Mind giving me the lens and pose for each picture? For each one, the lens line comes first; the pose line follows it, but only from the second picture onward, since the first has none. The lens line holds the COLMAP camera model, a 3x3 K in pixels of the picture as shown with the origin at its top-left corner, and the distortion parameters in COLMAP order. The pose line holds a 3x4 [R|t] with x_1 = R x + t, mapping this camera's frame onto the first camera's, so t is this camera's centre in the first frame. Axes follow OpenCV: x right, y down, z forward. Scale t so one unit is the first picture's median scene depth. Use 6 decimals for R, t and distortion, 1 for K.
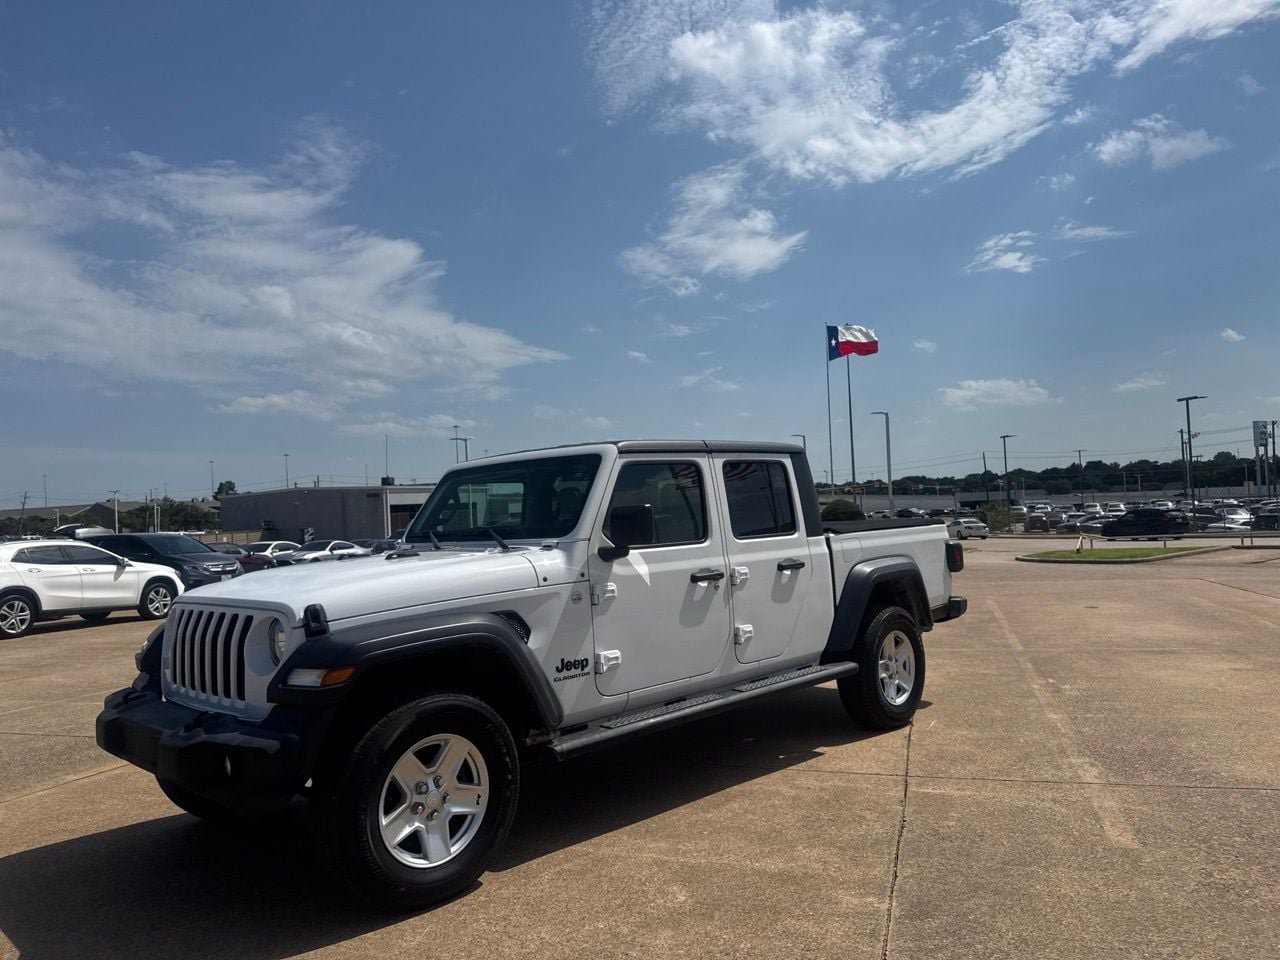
lens RADIAL K [[900.8, 0, 656.1], [0, 900.8, 478.5], [0, 0, 1]] dist [0.038825, -0.051159]
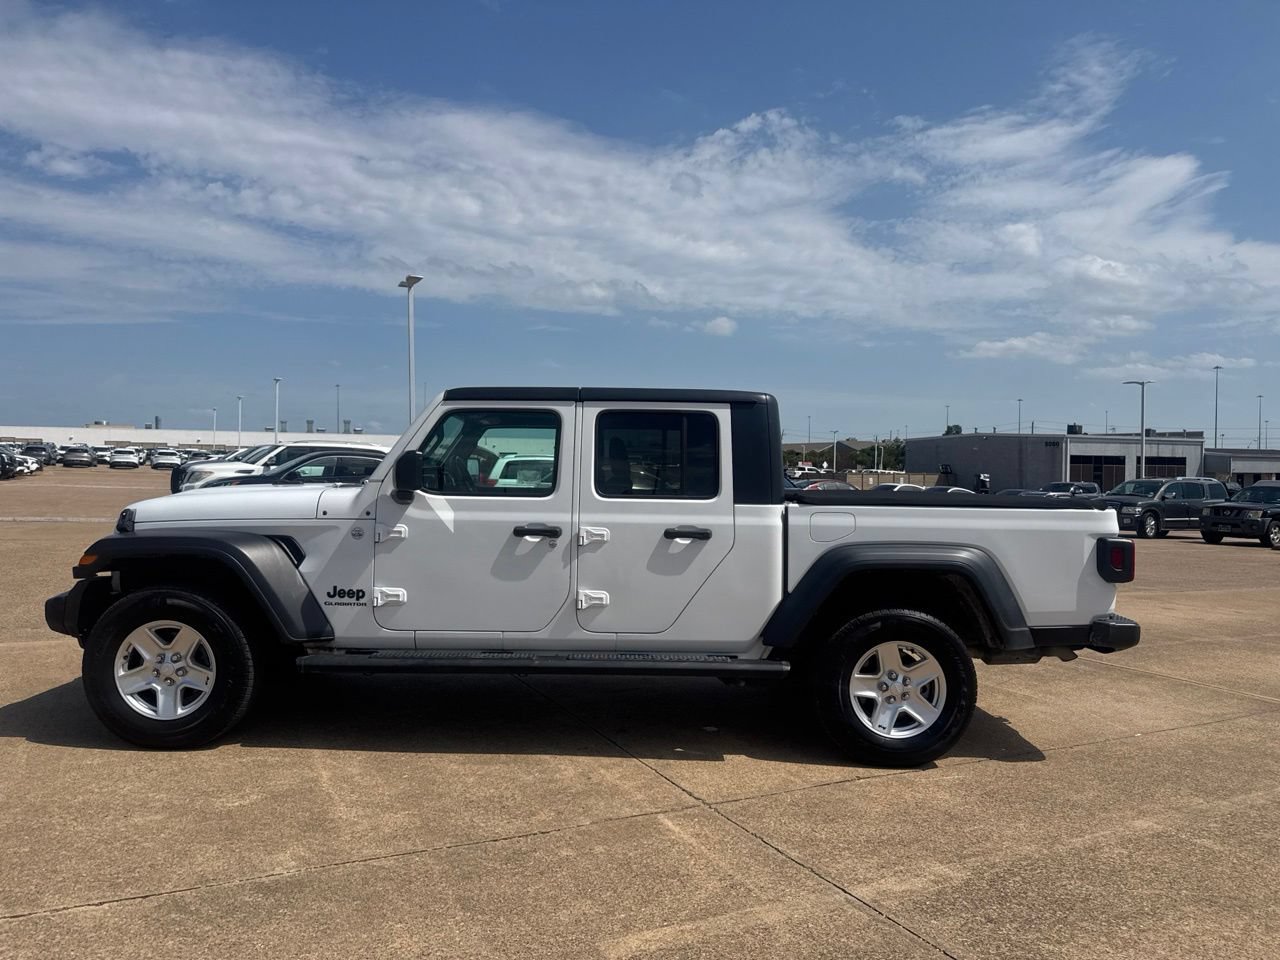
lens RADIAL K [[908.9, 0, 647.1], [0, 908.9, 498.3], [0, 0, 1]] dist [0.049359, -0.067342]
pose [[0.709167, 0.081738, -0.700287, 0.855162], [-0.024875, 0.995539, 0.091010, -0.016989], [0.704602, -0.047121, 0.708037, 0.436783]]
